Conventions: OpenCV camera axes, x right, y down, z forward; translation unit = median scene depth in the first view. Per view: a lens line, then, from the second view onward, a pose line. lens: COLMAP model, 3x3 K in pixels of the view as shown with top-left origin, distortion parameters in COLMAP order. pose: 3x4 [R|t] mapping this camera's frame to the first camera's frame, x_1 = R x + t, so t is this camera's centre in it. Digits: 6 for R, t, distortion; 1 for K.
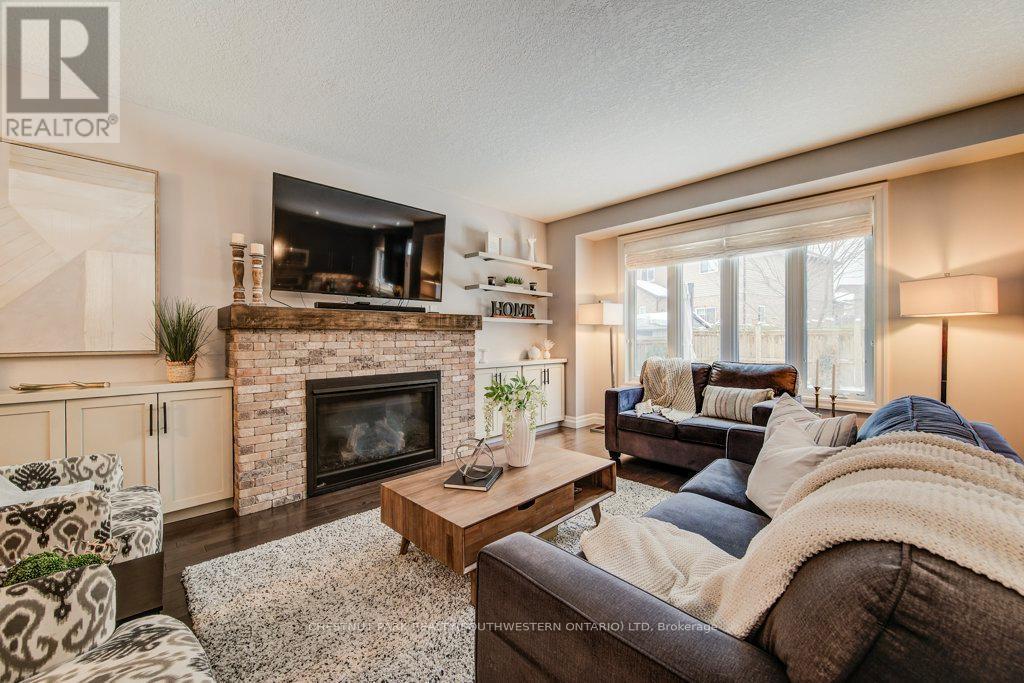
lens RADIAL K [[406.1, 0, 512.0], [0, 406.1, 341.5], [0, 0, 1]] dist [-0.002138, -0.000214]
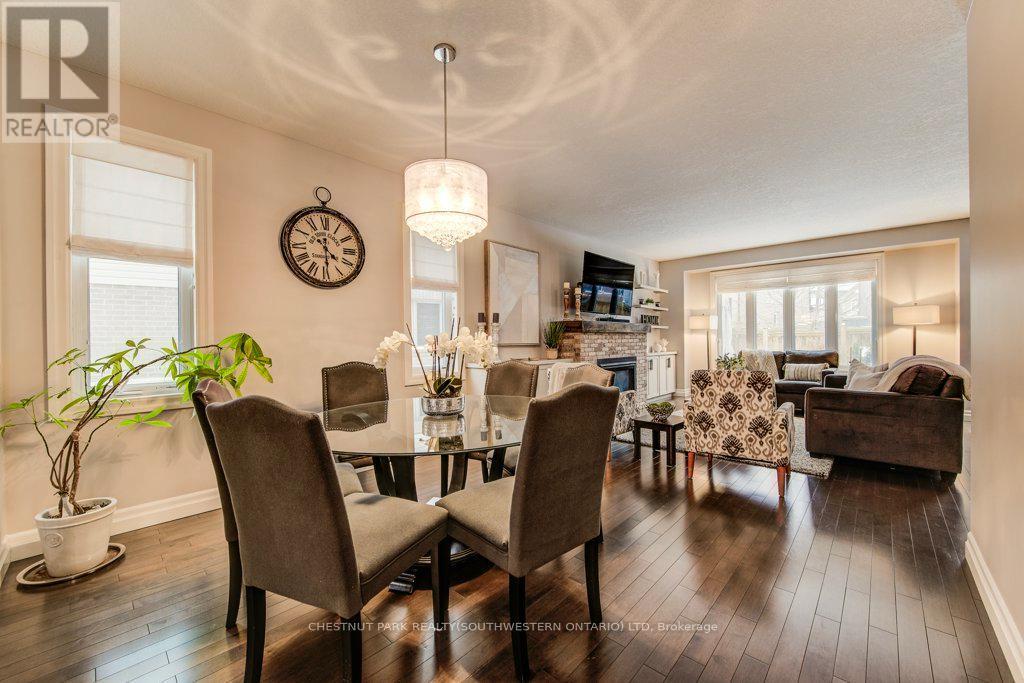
lens RADIAL K [[406.1, 0, 512.0], [0, 406.1, 341.5], [0, 0, 1]] dist [-0.002138, -0.000214]
pose [[0.998345, -0.006045, 0.057194, -0.776274], [0.006615, 0.999930, -0.009784, 0.021691], [-0.057131, 0.010146, 0.998315, -0.662605]]
